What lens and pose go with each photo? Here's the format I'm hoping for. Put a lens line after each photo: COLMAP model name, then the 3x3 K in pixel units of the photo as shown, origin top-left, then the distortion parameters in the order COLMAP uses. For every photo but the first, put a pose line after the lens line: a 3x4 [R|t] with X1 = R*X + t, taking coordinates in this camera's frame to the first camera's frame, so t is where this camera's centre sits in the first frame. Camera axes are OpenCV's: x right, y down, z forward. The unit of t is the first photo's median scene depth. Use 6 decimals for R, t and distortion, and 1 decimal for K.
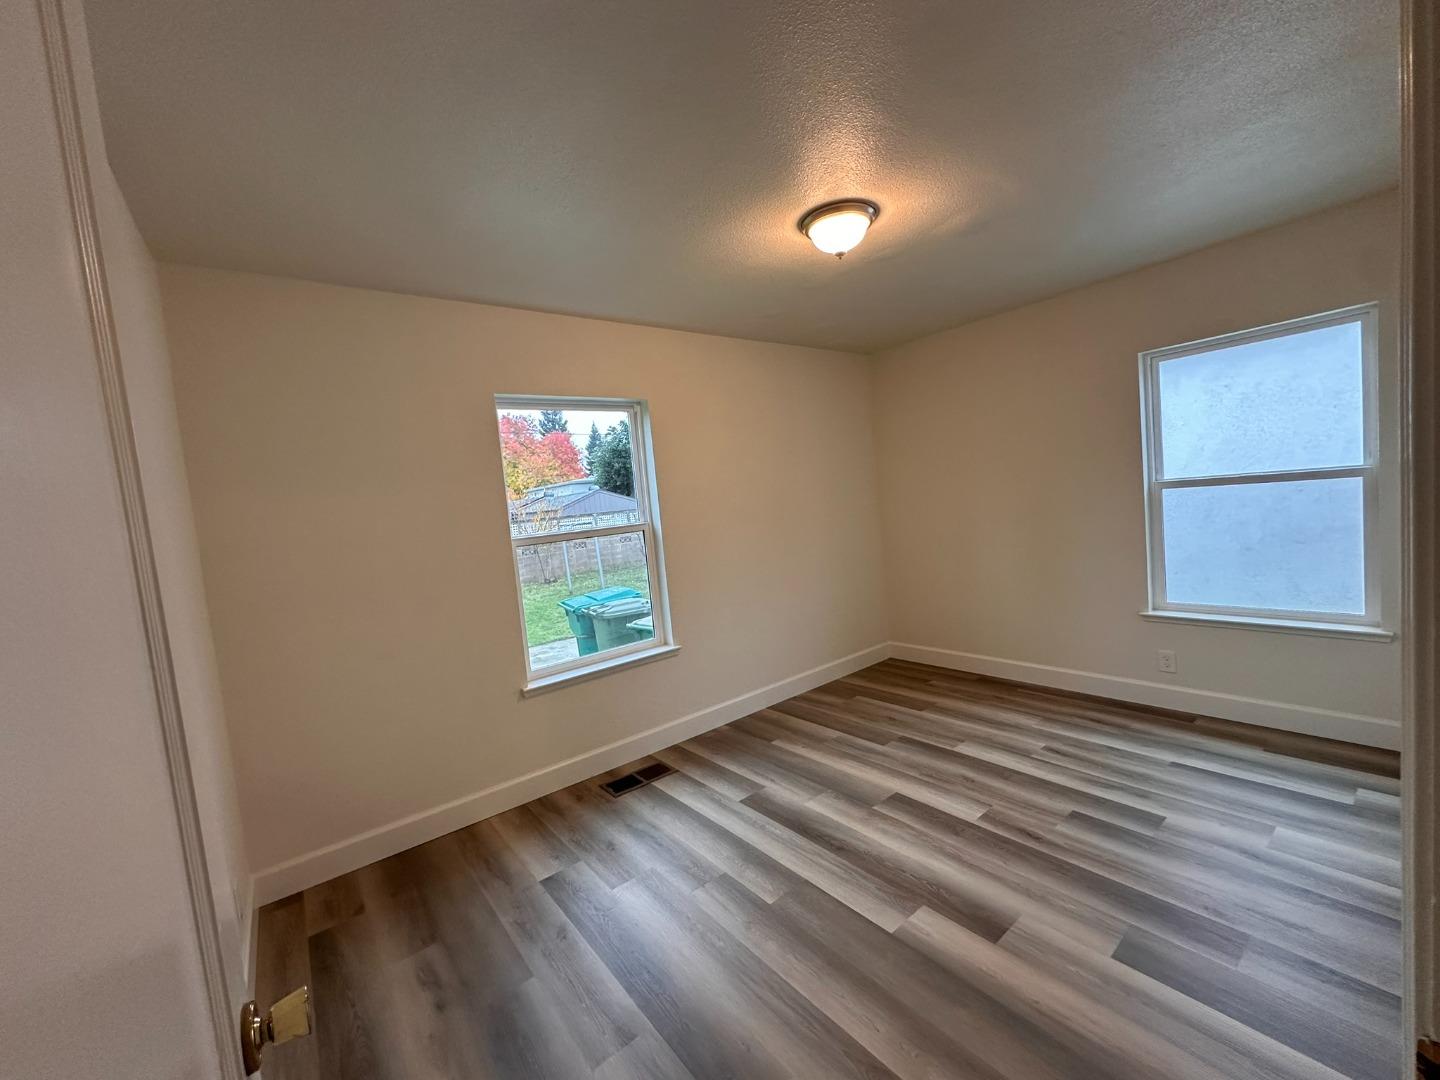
lens RADIAL K [[571.8, 0, 720.0], [0, 571.8, 540.0], [0, 0, 1]] dist [-0.000357, 0.000149]
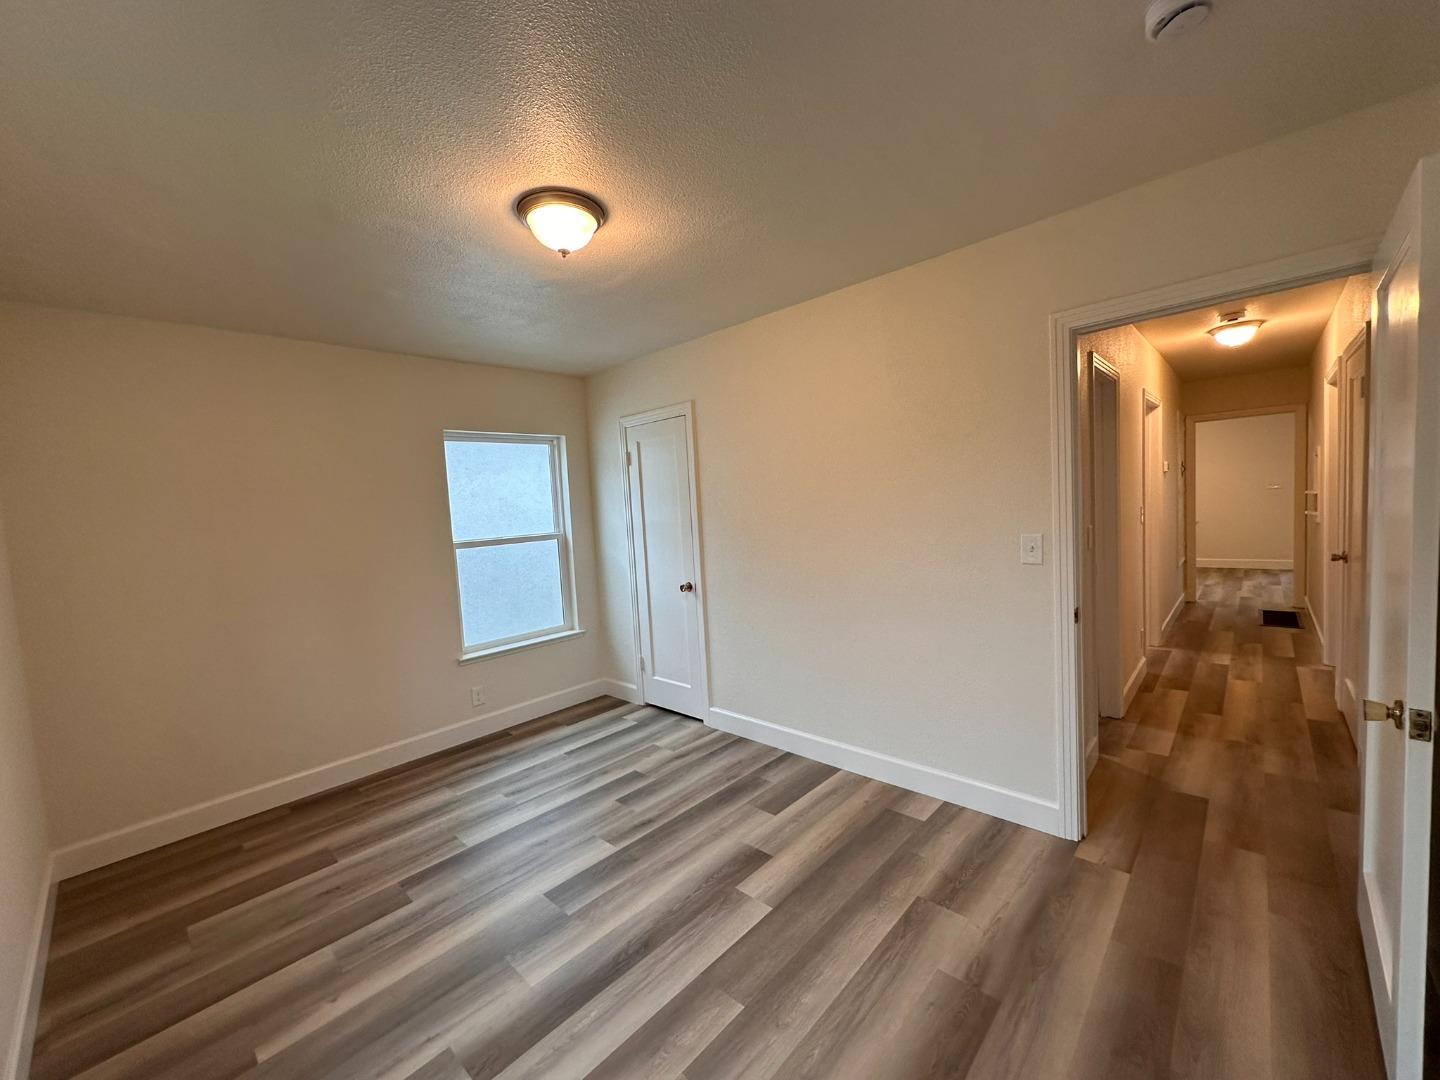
lens RADIAL K [[571.8, 0, 720.0], [0, 571.8, 540.0], [0, 0, 1]] dist [-0.000357, 0.000149]
pose [[-0.144170, 0.041381, 0.988687, -0.498576], [0.140722, 0.989828, -0.020909, -0.009133], [-0.979496, 0.136115, -0.148527, 0.712477]]
